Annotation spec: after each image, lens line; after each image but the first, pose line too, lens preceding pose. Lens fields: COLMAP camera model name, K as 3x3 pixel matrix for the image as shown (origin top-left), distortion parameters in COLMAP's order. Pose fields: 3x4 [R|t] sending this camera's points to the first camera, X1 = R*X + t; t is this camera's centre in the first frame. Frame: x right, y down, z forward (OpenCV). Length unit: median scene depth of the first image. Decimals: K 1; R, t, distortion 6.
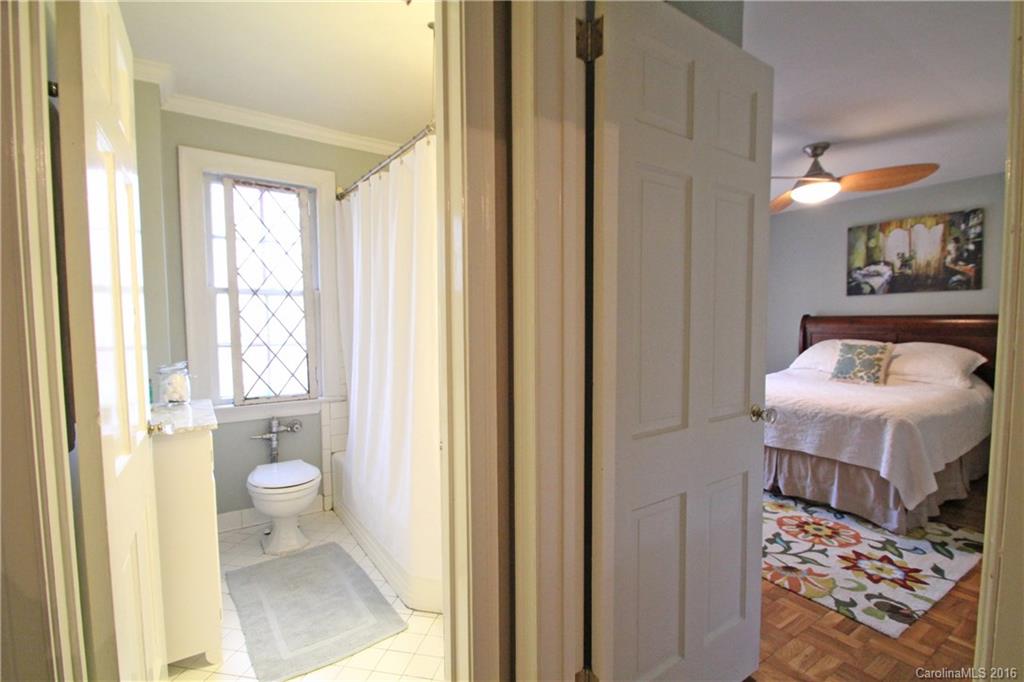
lens RADIAL K [[464.5, 0, 503.3], [0, 464.5, 347.7], [0, 0, 1]] dist [-0.023162, -0.004737]
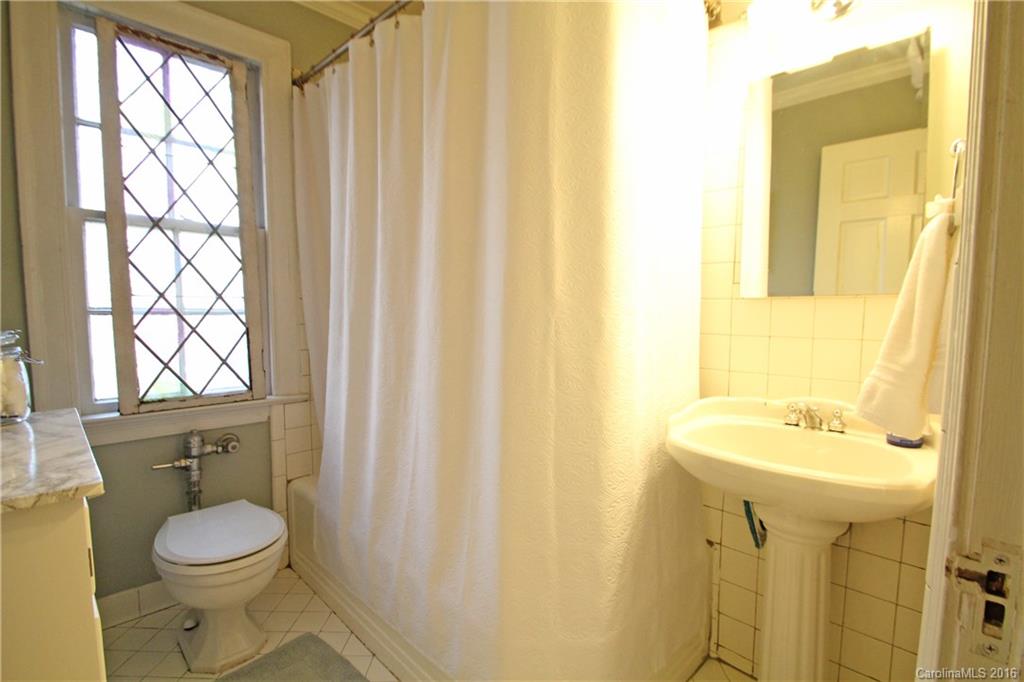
lens RADIAL K [[464.5, 0, 491.5], [0, 464.5, 347.8], [0, 0, 1]] dist [-0.023162, -0.004737]
pose [[0.983467, -0.005414, 0.181005, -0.220372], [0.001480, 0.999760, 0.021862, 0.028455], [-0.181080, -0.021233, 0.983239, 0.338269]]
